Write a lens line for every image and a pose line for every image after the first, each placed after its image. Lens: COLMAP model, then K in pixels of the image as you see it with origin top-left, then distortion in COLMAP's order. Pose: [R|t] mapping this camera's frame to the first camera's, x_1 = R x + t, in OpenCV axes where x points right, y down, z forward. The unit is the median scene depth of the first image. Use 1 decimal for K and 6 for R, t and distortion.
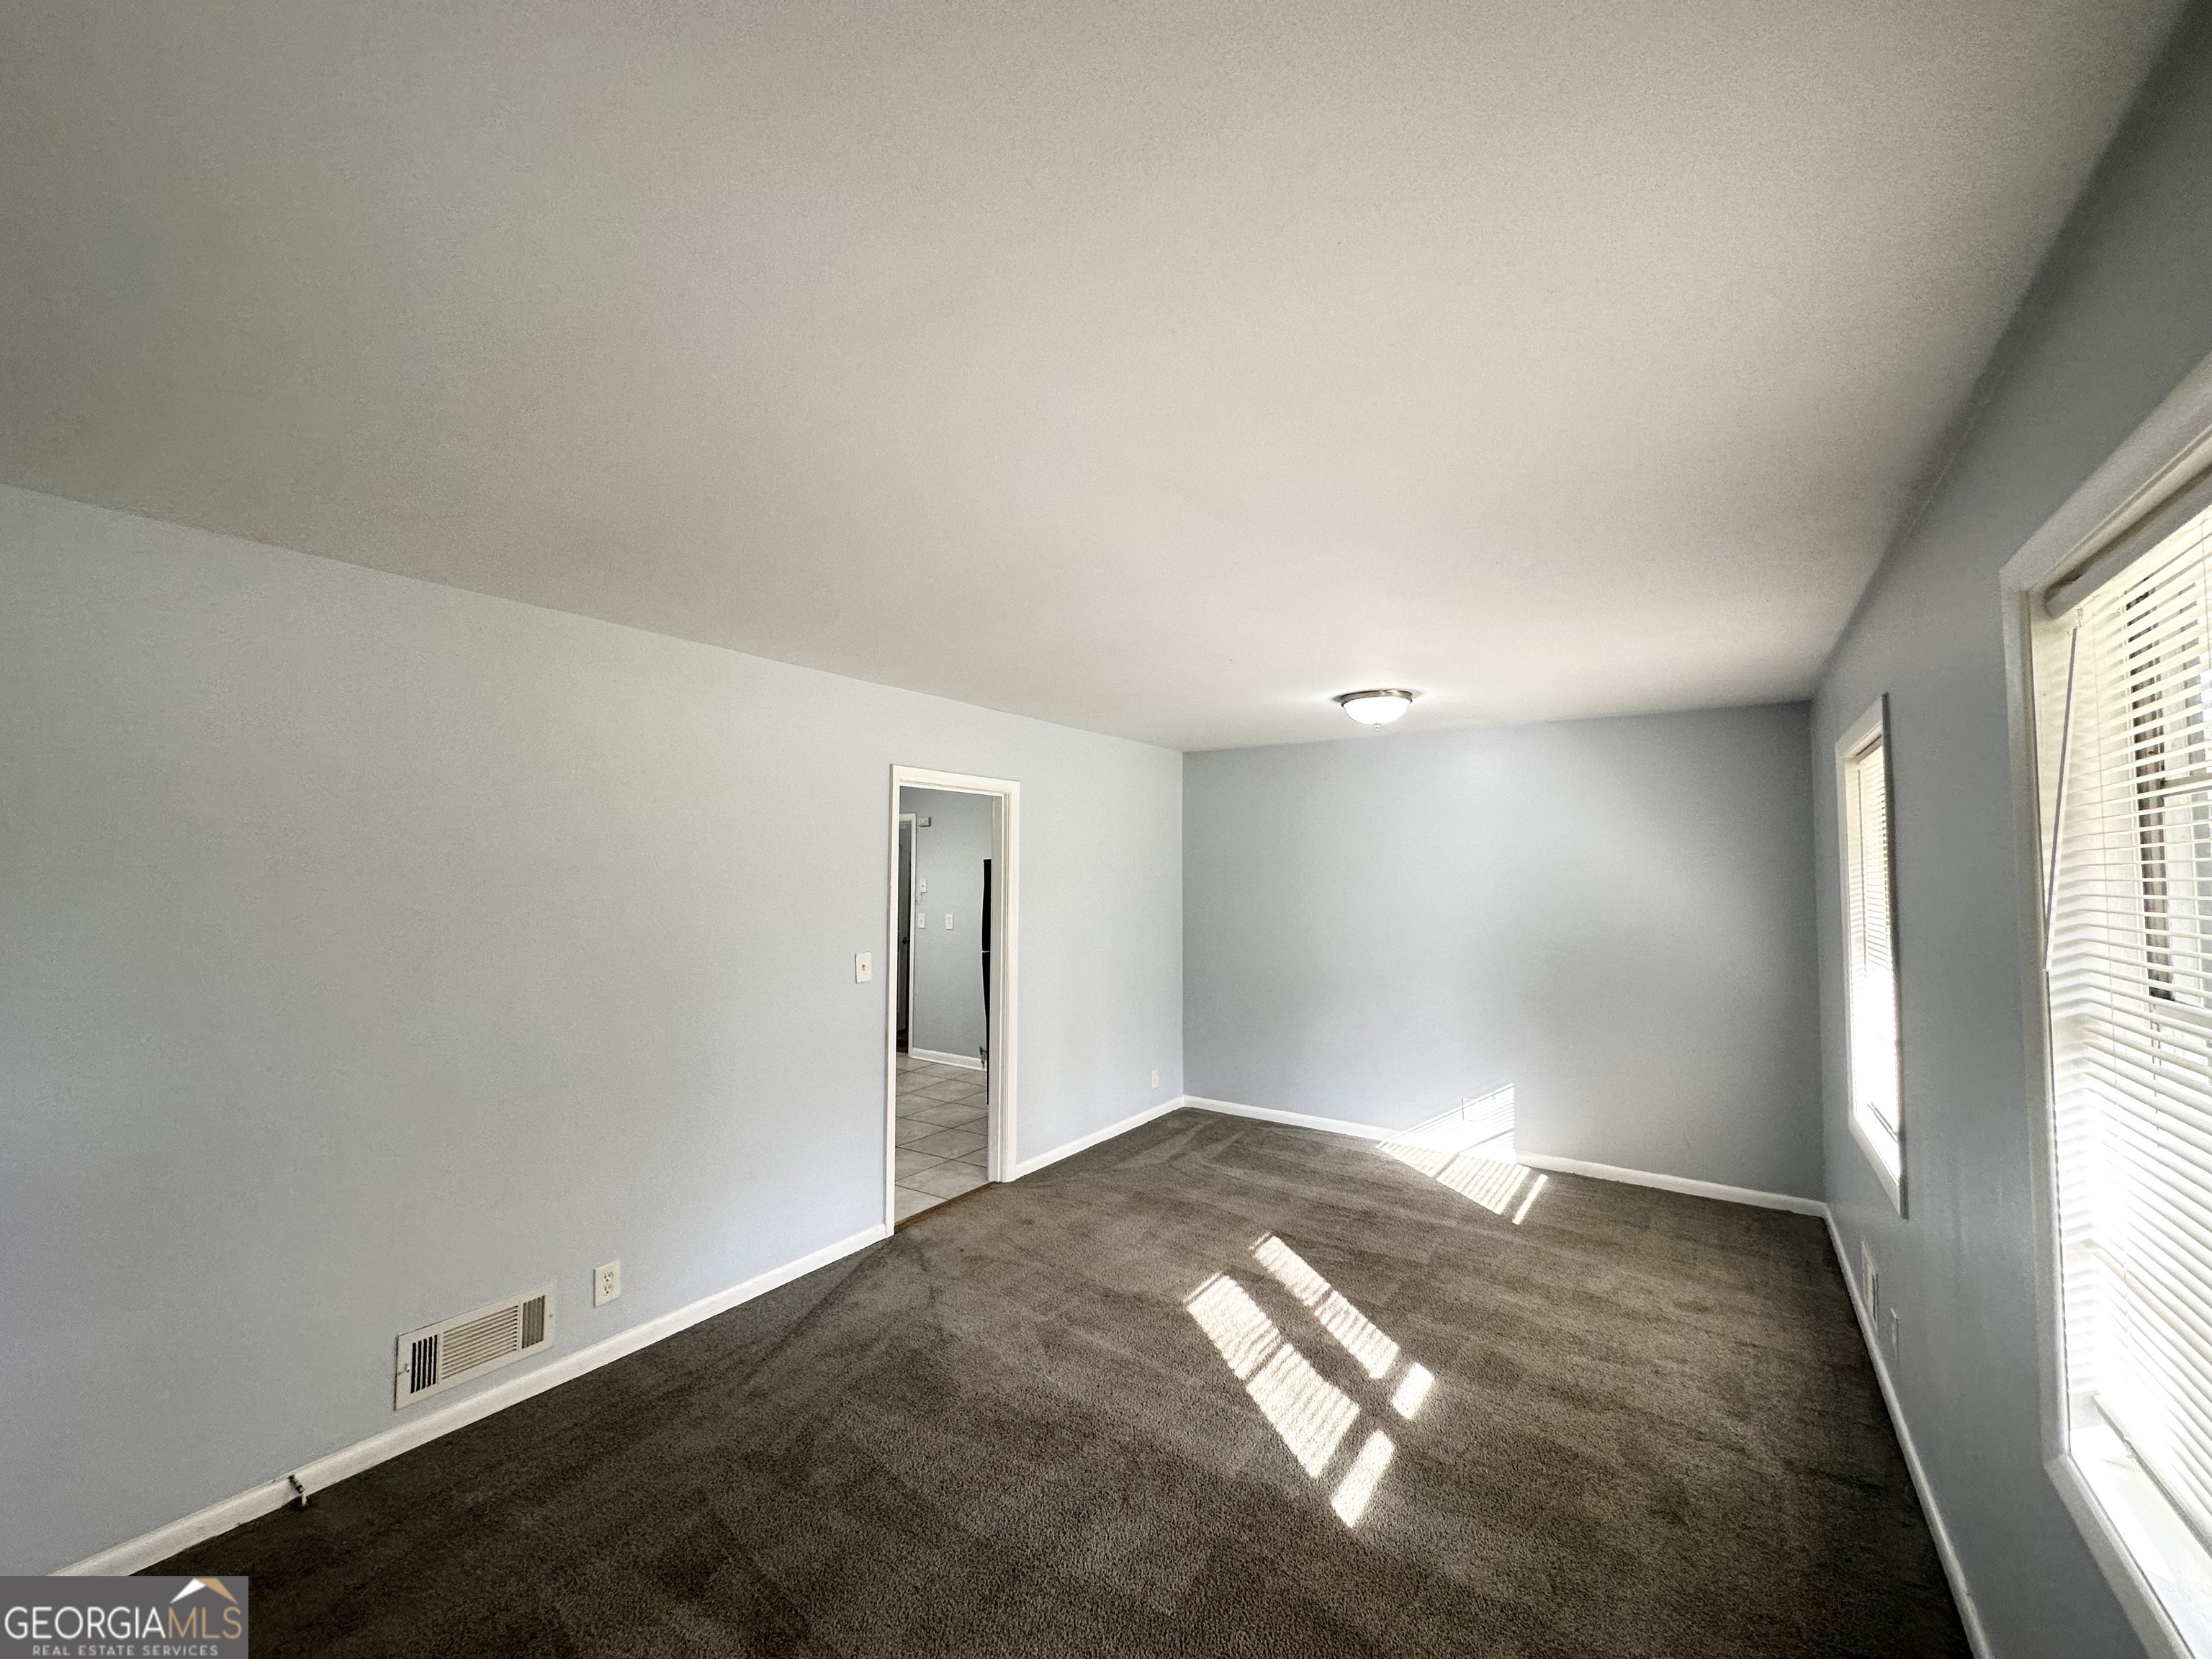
lens RADIAL K [[878.1, 0, 1106.0], [0, 878.1, 829.5], [0, 0, 1]] dist [0.000450, 0.000135]
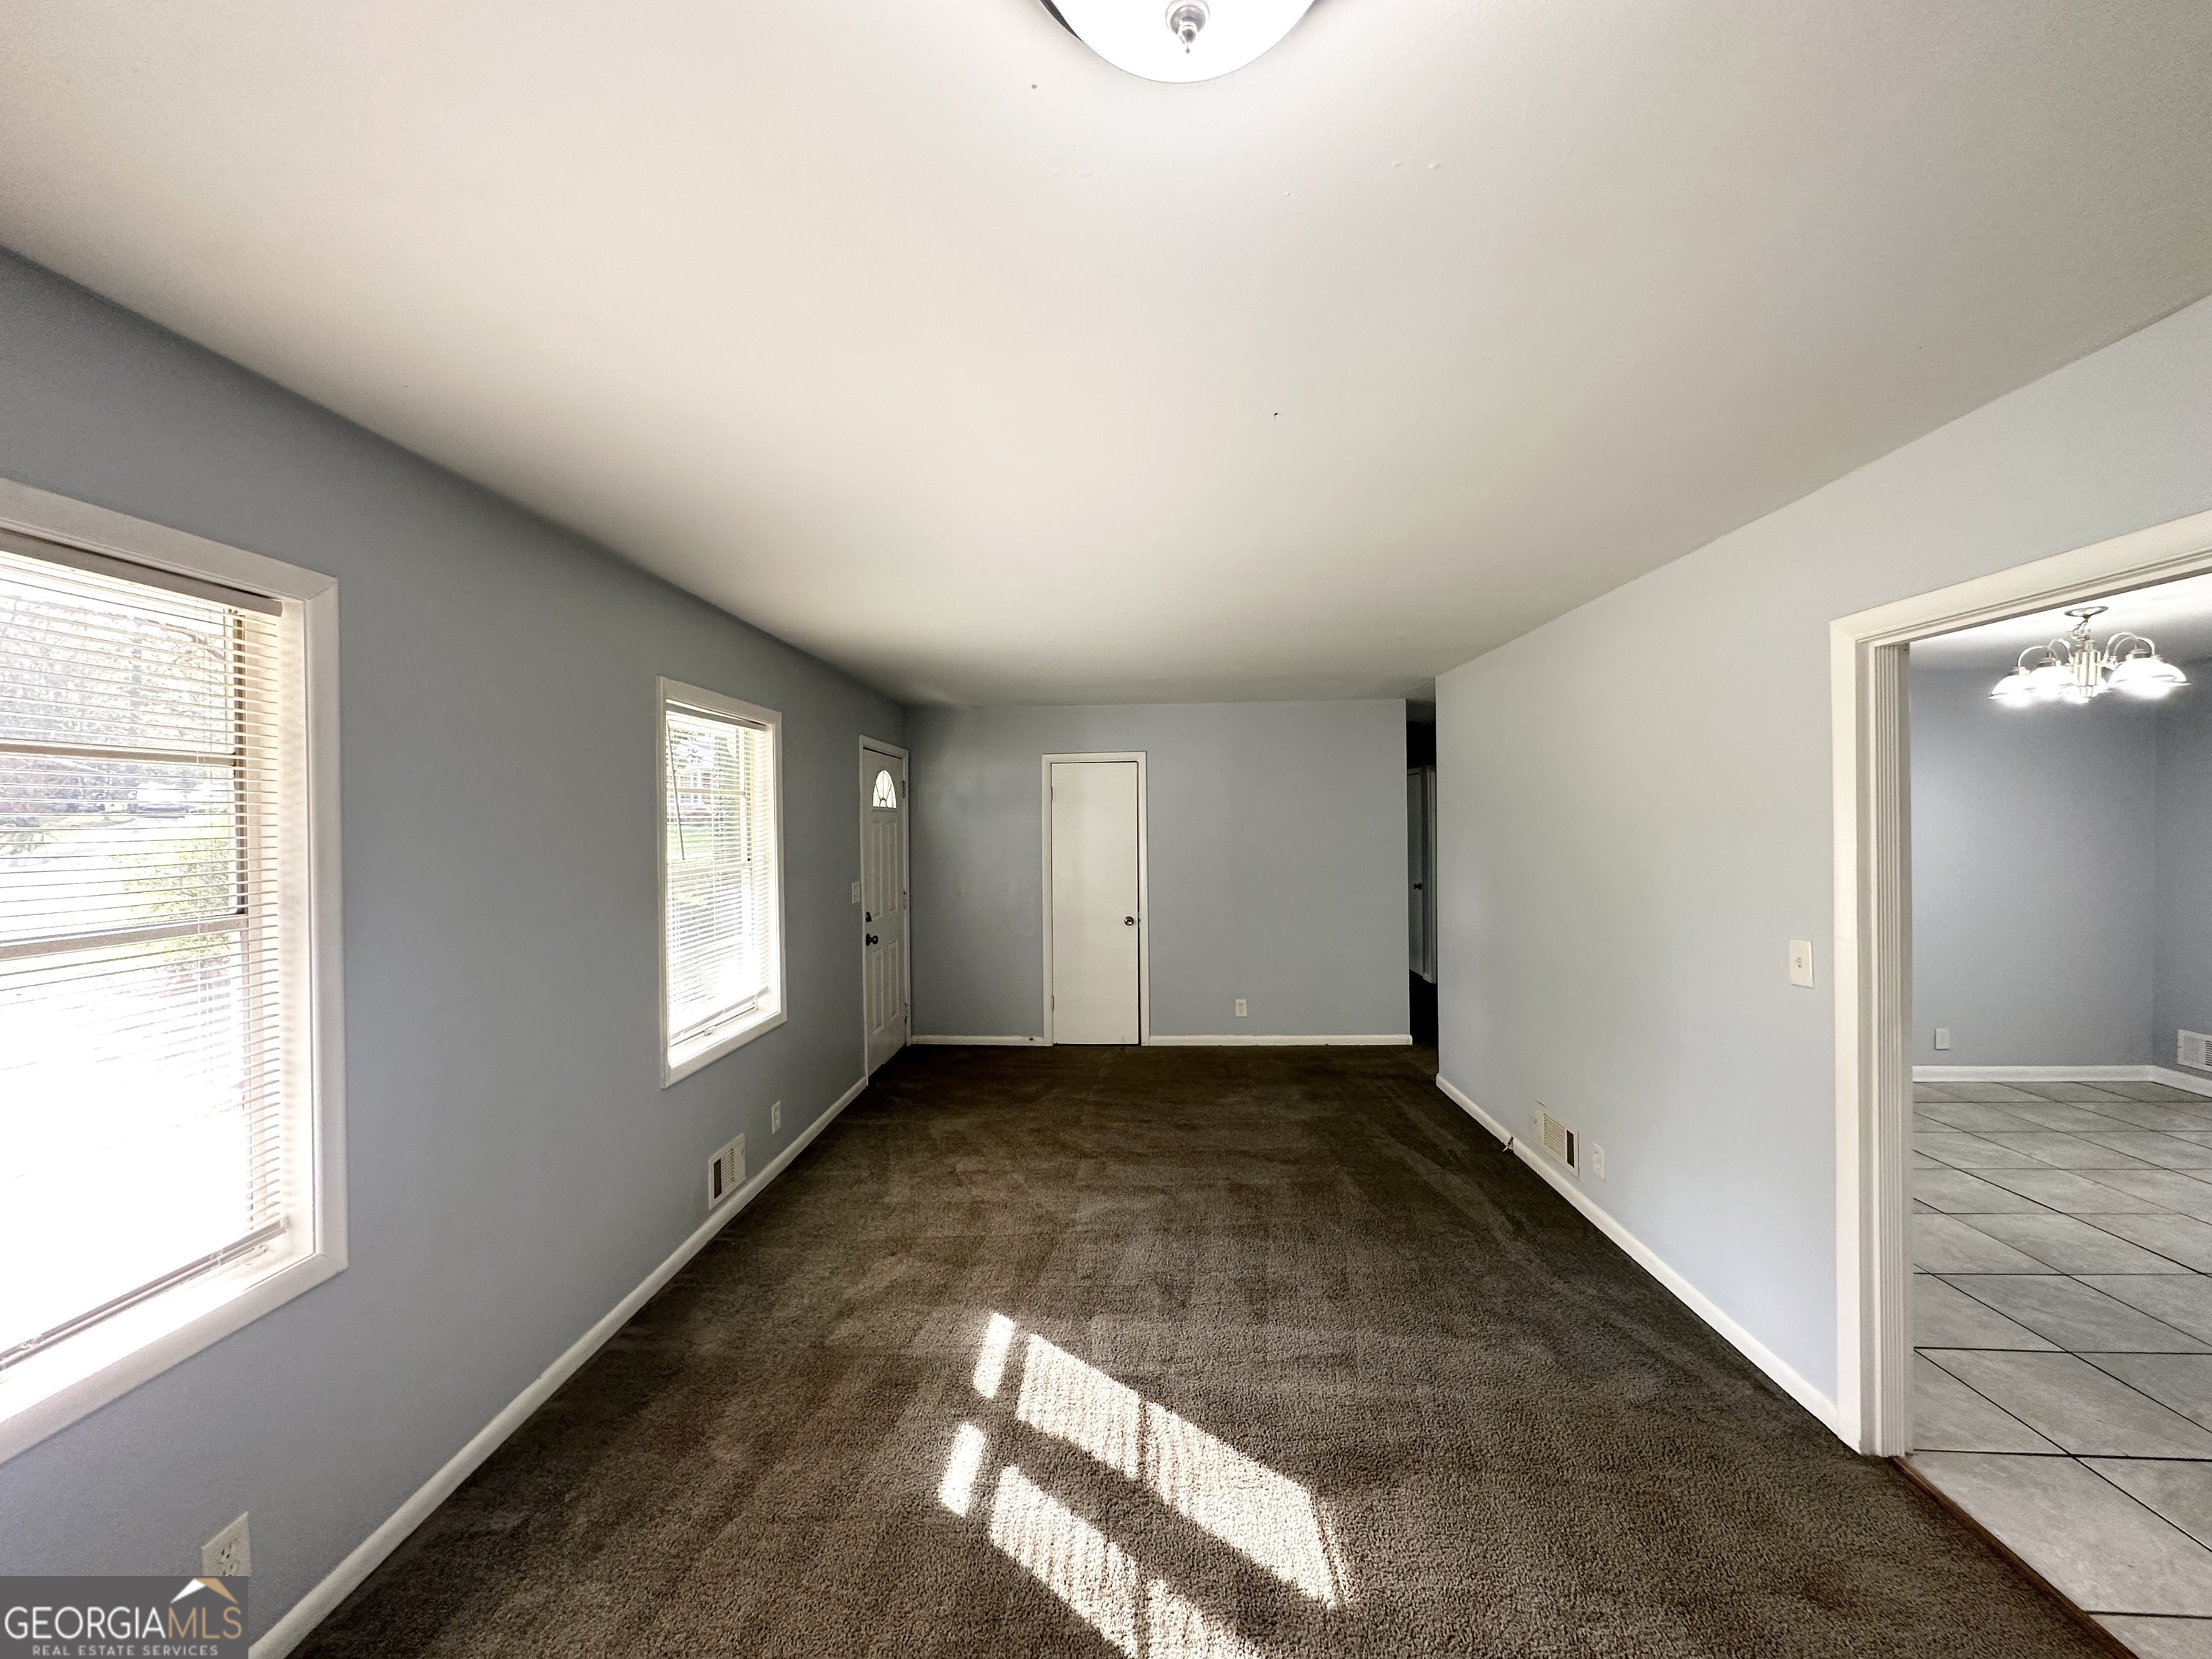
lens RADIAL K [[879.7, 0, 1106.0], [0, 879.7, 829.5], [0, 0, 1]] dist [-0.004530, 0.001003]
pose [[-0.846725, 0.009701, -0.531942, 0.597230], [0.034233, 0.998755, -0.036277, 0.086690], [0.530928, -0.048927, -0.846004, 1.606231]]
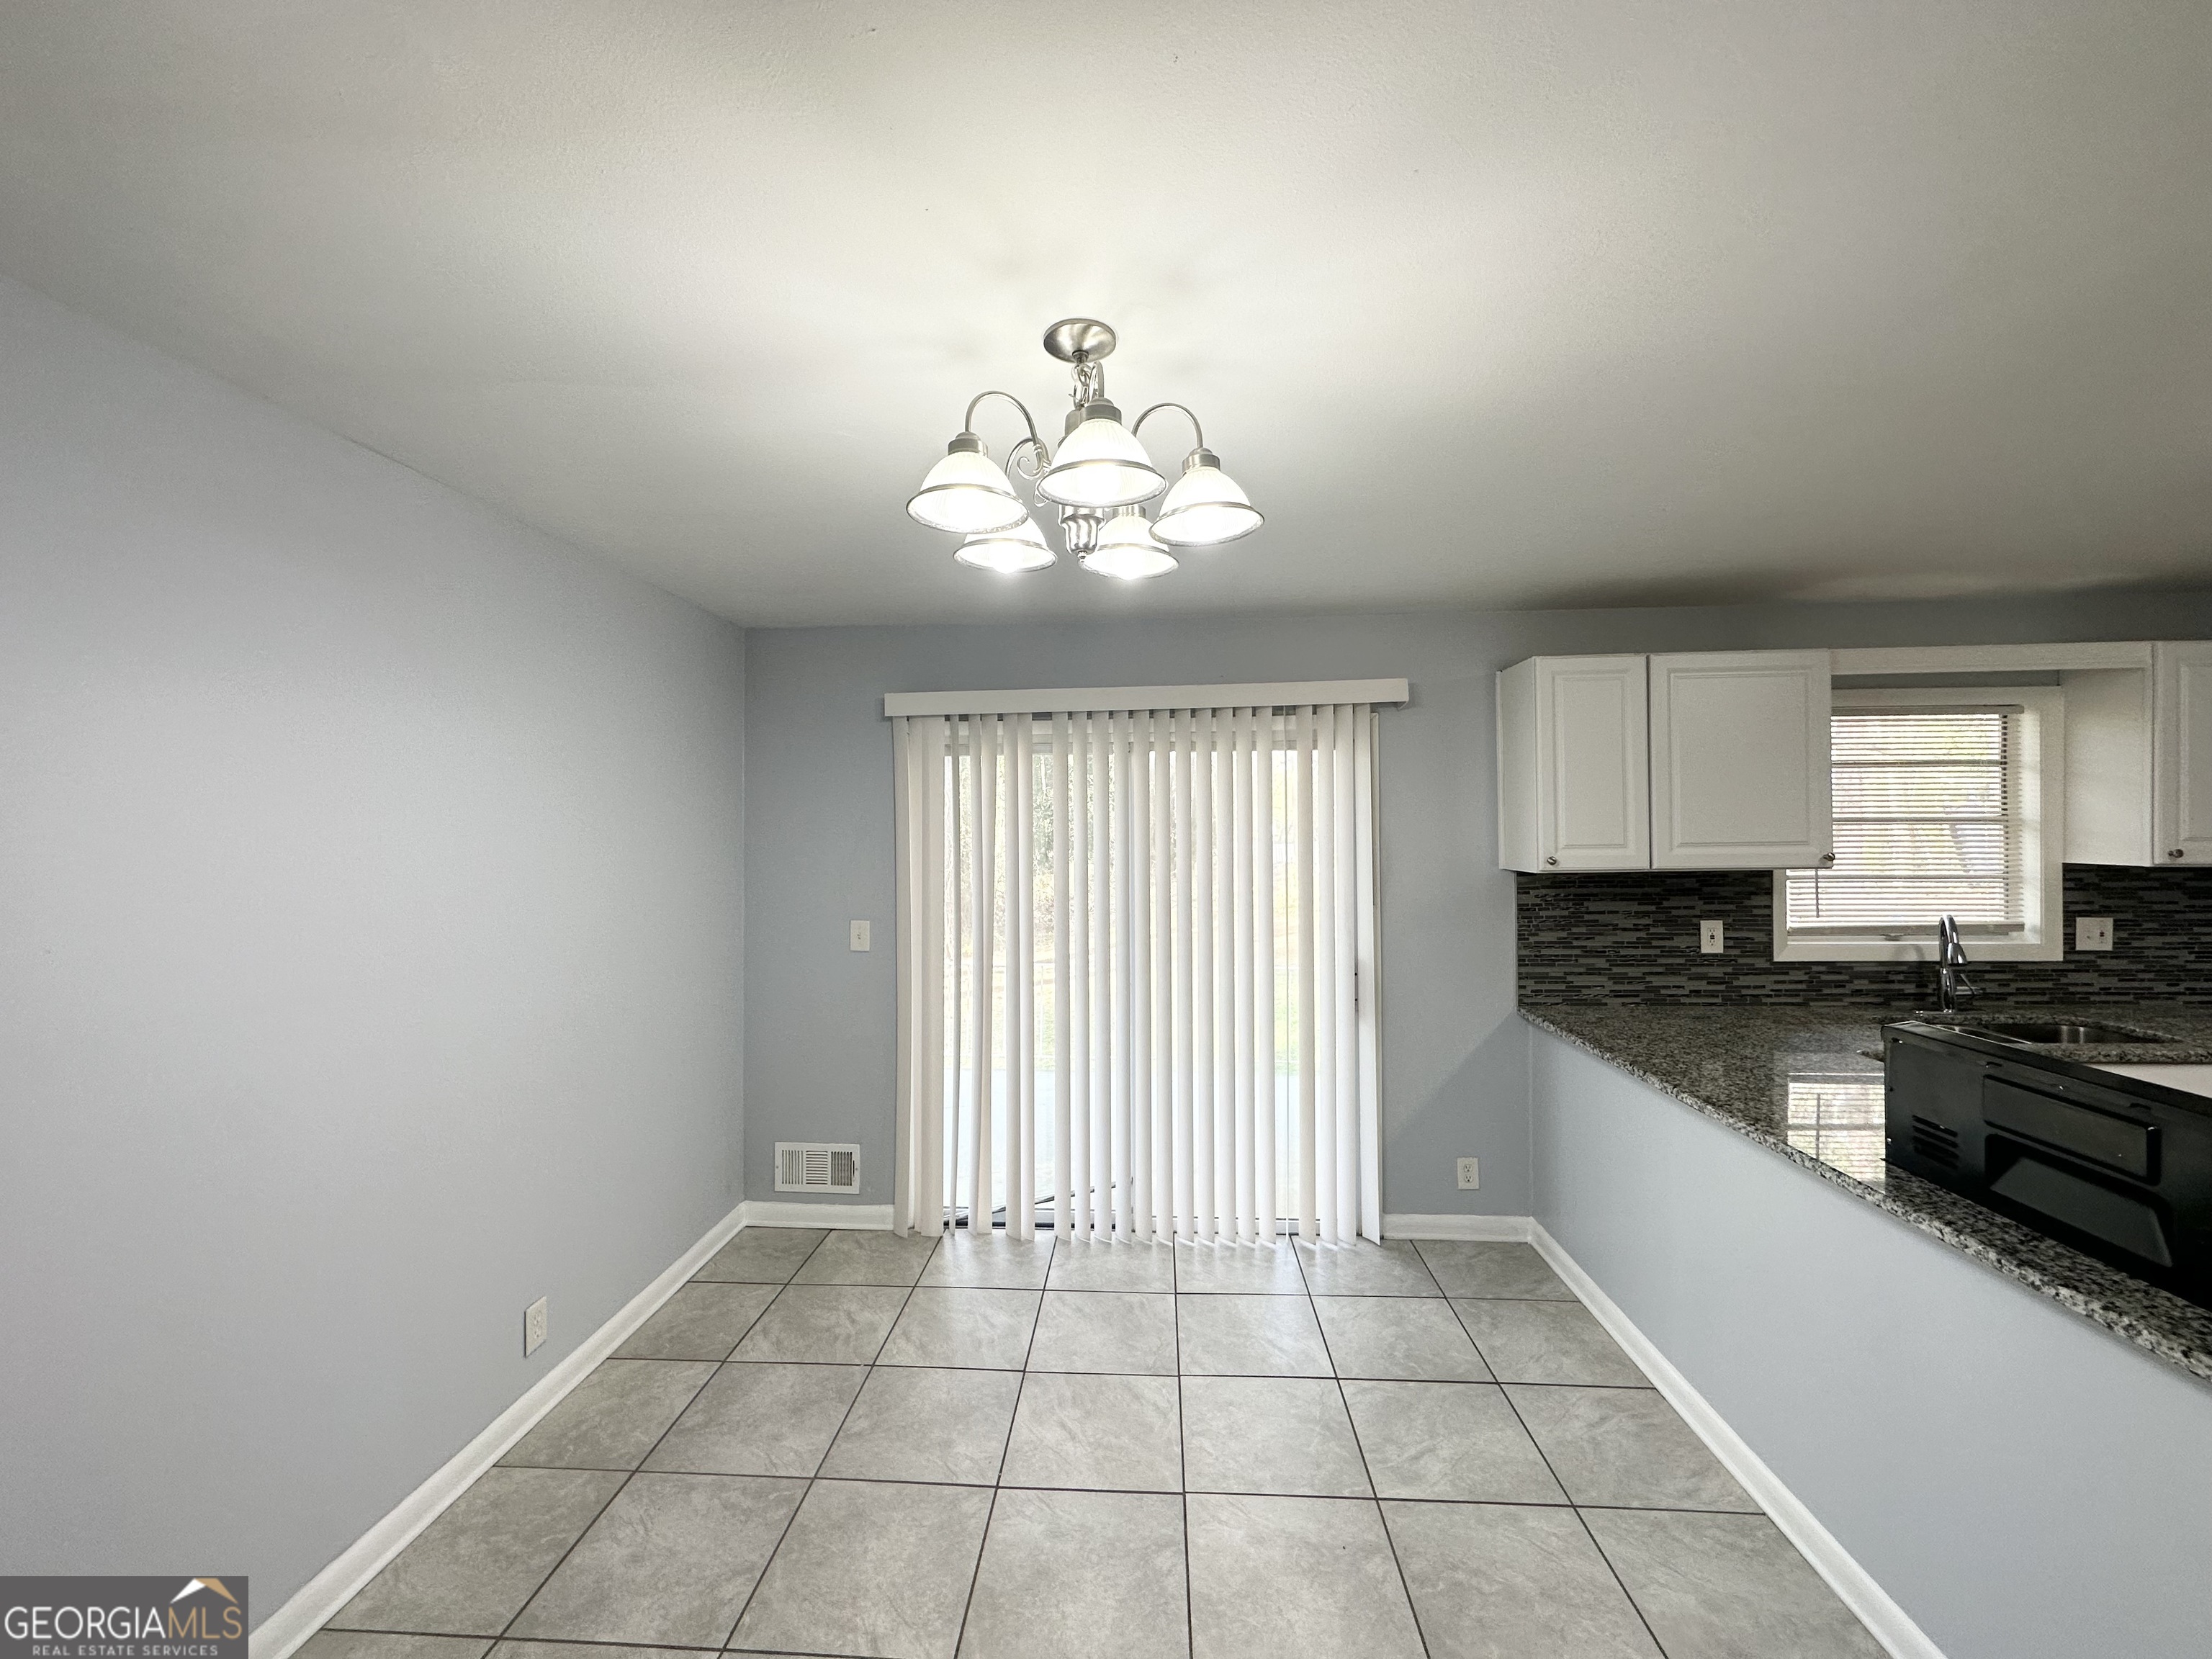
lens RADIAL K [[879.7, 0, 1106.0], [0, 879.7, 829.5], [0, 0, 1]] dist [-0.004530, 0.001003]
pose [[0.513614, -0.012791, -0.857926, -0.766154], [0.051708, 0.998533, 0.016069, 0.058671], [0.856462, -0.052615, 0.513522, 1.055963]]
